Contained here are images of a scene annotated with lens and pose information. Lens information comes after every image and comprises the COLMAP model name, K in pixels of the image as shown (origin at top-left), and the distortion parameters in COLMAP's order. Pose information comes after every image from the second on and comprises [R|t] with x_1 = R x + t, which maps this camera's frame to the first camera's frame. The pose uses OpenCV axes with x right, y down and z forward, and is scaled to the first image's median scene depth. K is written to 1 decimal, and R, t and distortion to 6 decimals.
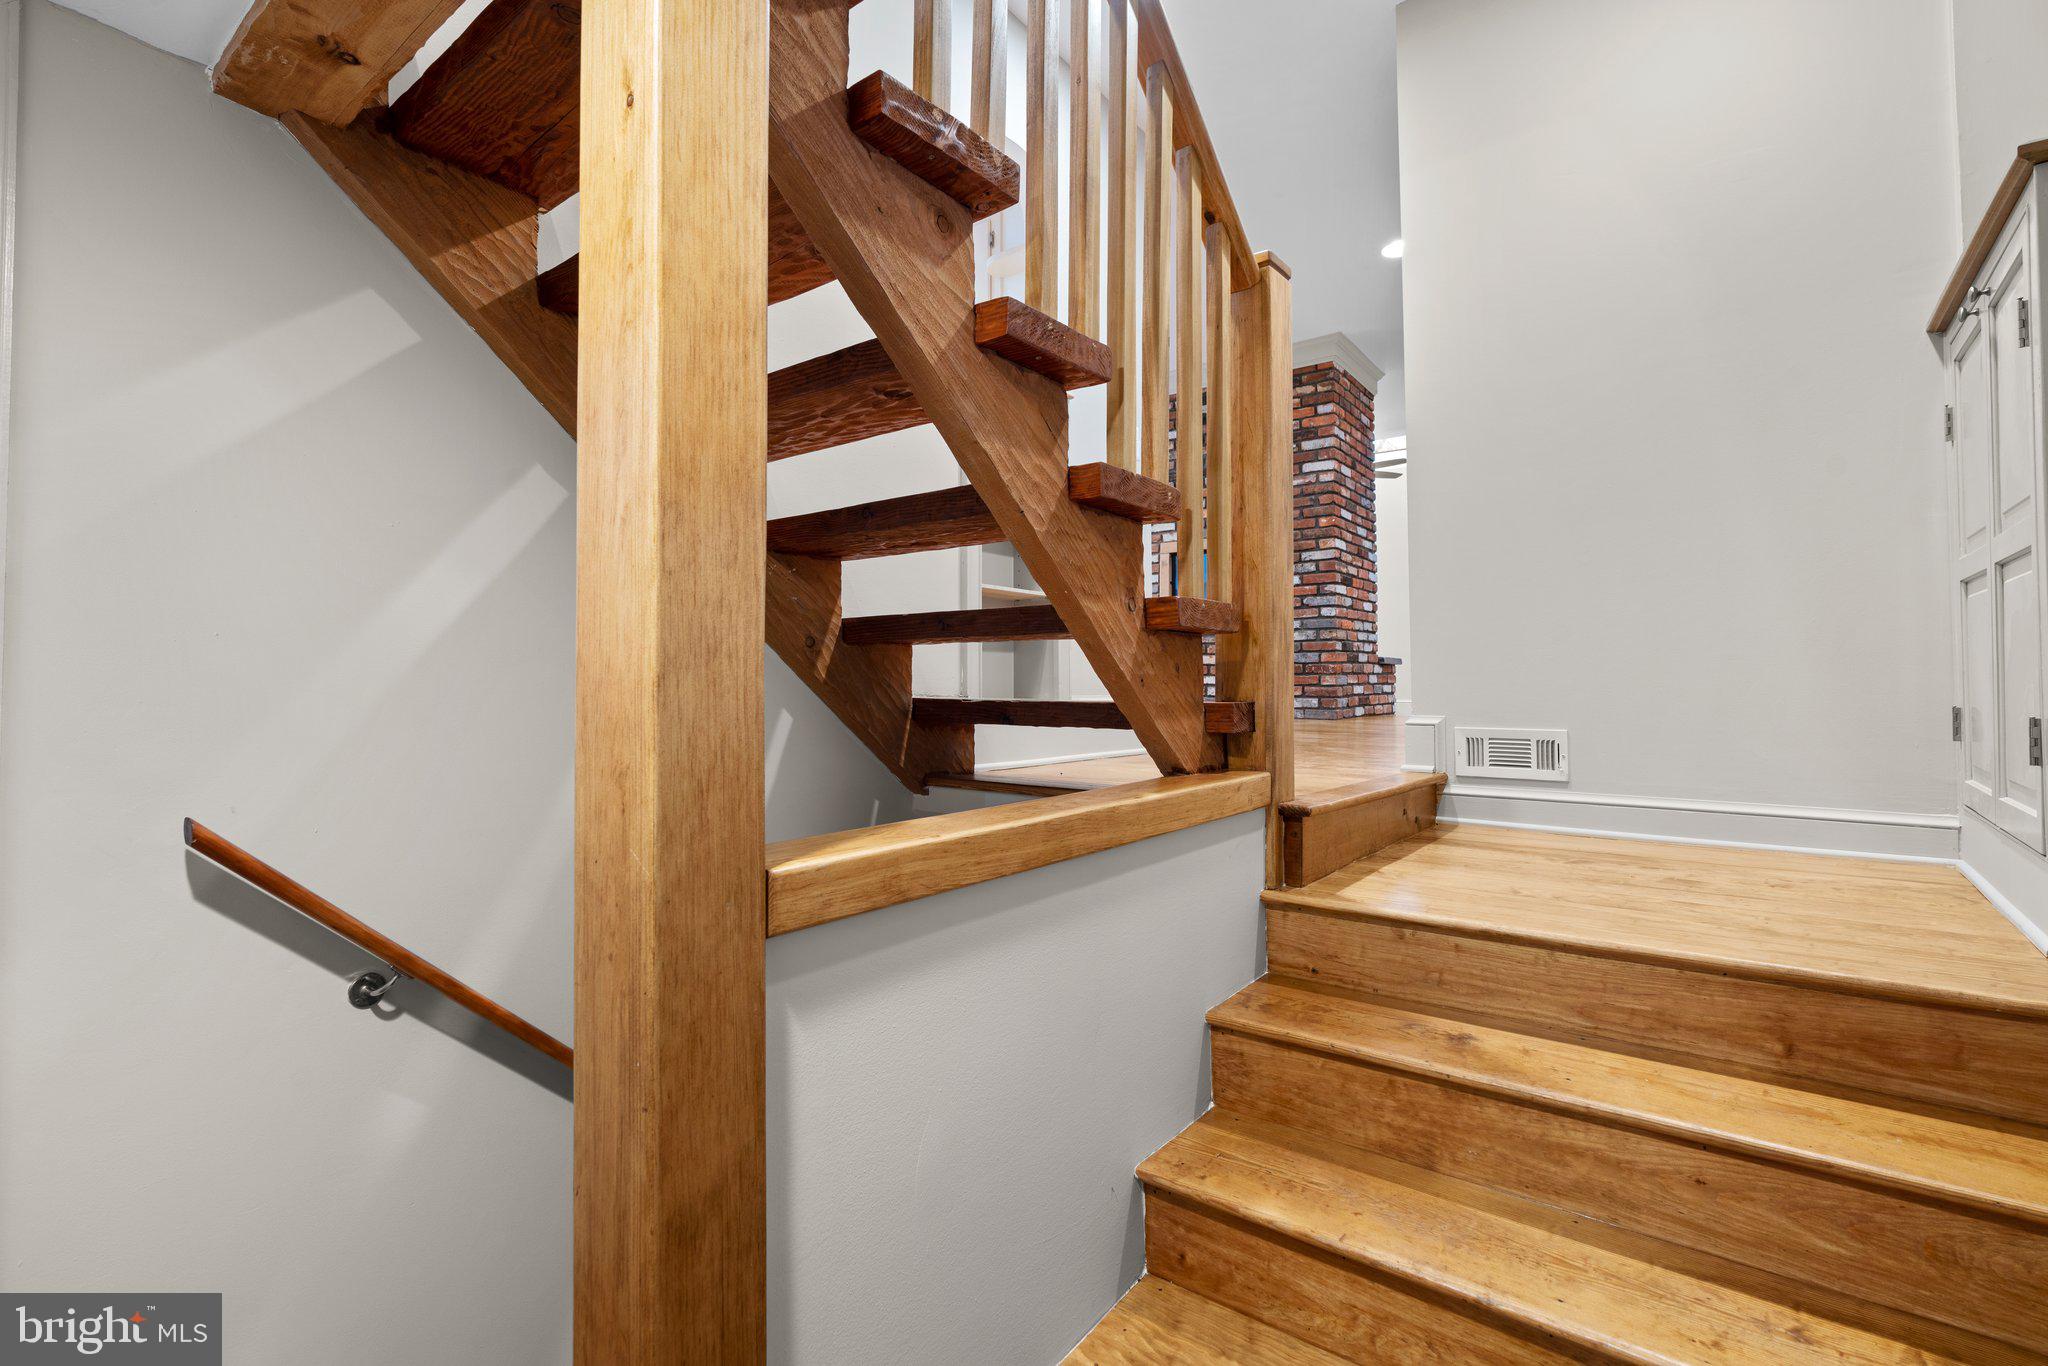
lens RADIAL K [[919.7, 0, 1038.9], [0, 919.7, 638.7], [0, 0, 1]] dist [-0.008946, 0.002722]
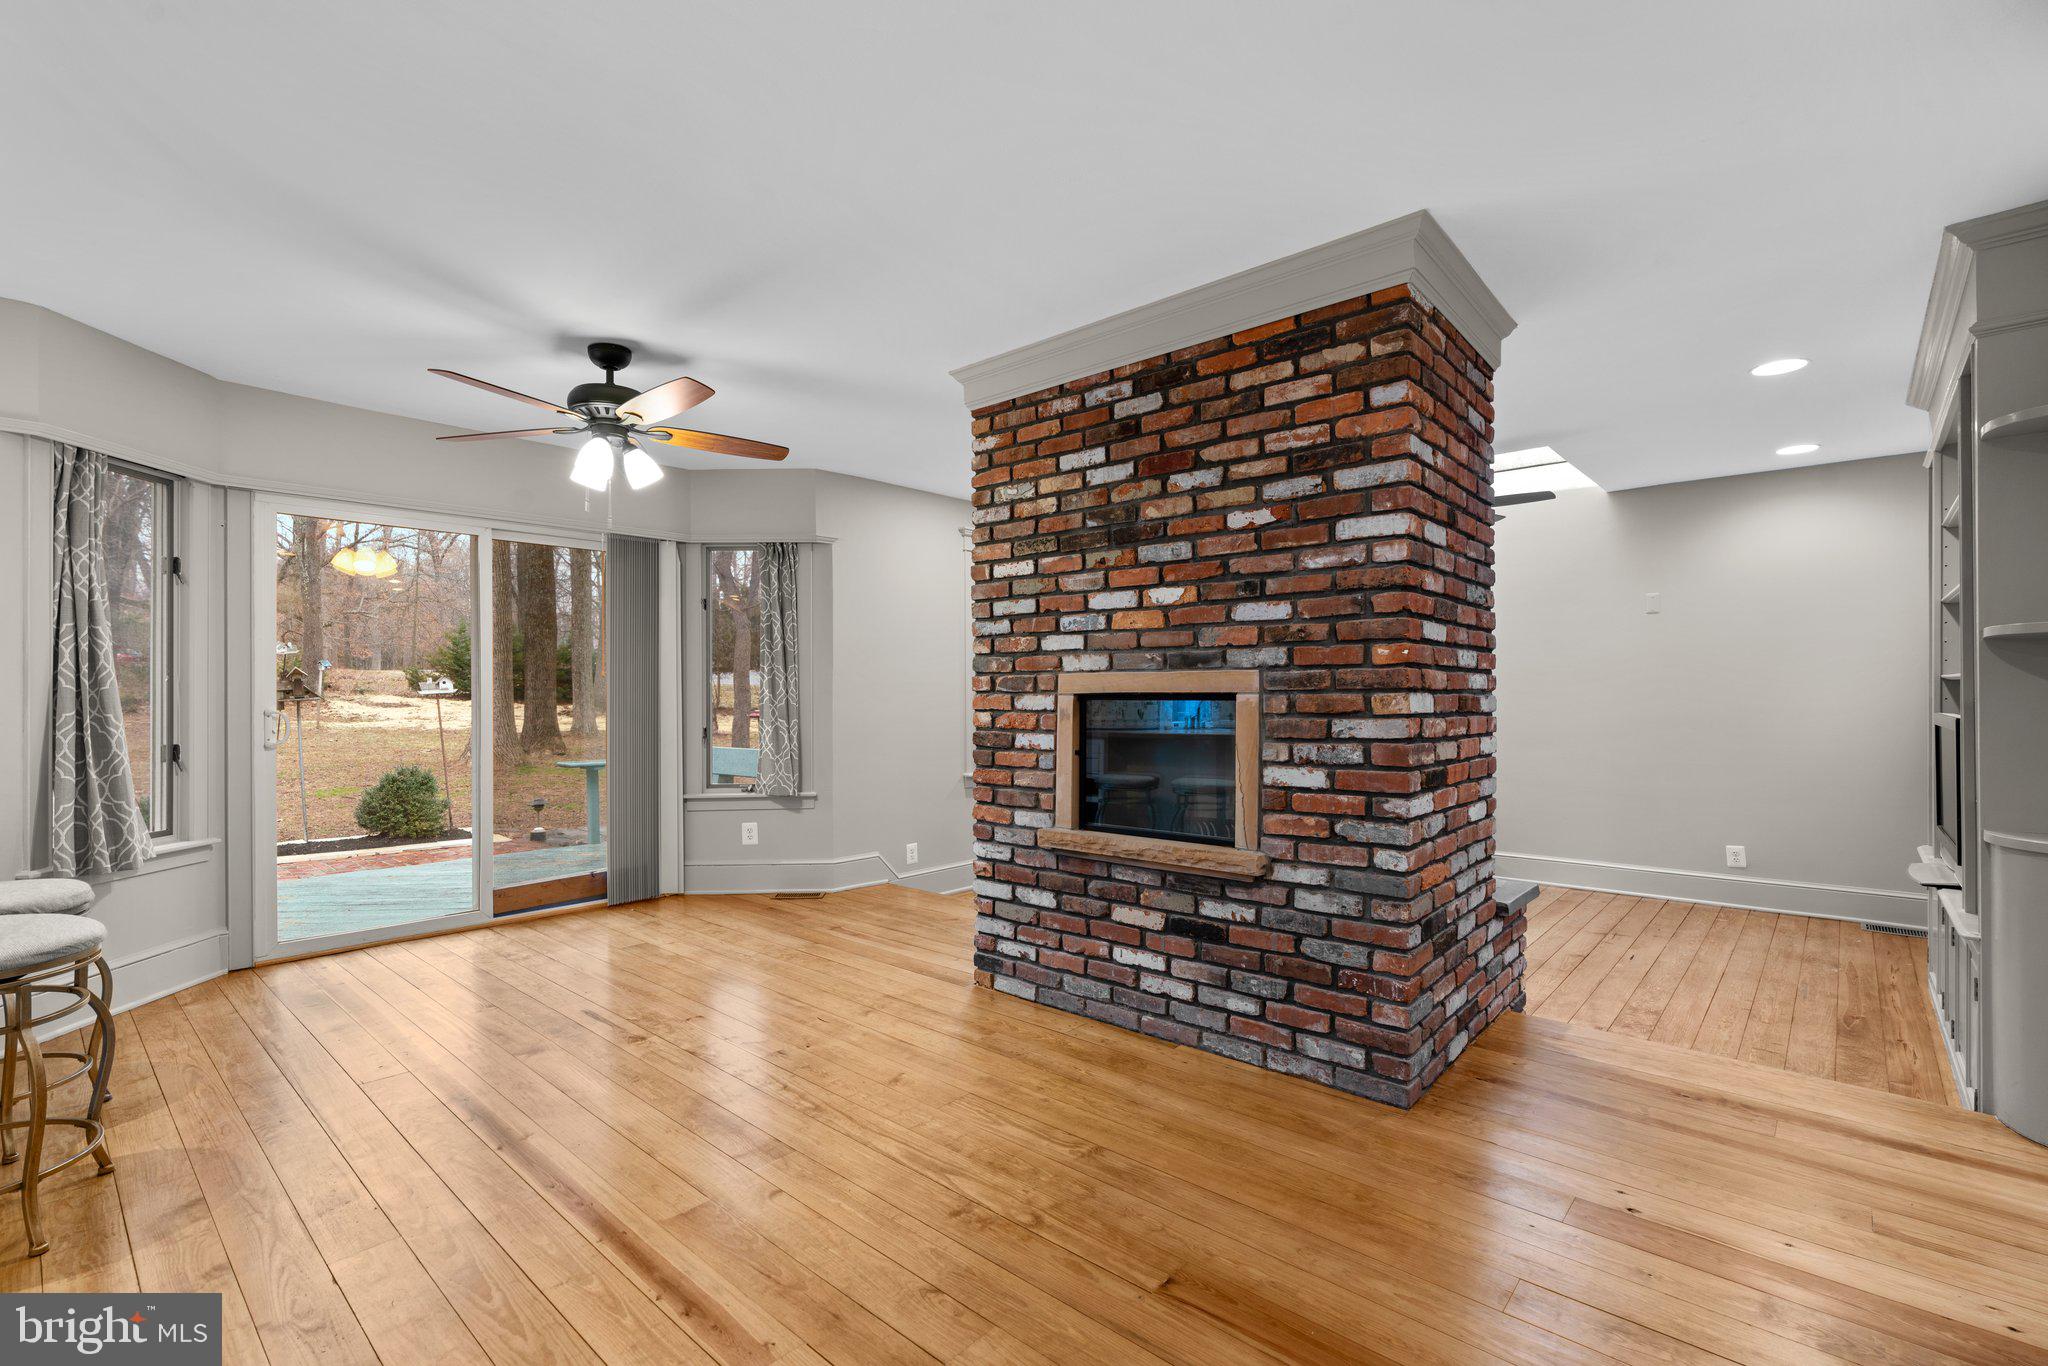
lens RADIAL K [[919.7, 0, 1030.7], [0, 919.7, 693.8], [0, 0, 1]] dist [-0.008946, 0.002722]
pose [[0.996896, -0.002528, -0.078689, 0.174291], [0.005597, 0.999232, 0.038795, -0.124707], [0.078531, -0.039115, 0.996144, 0.540754]]
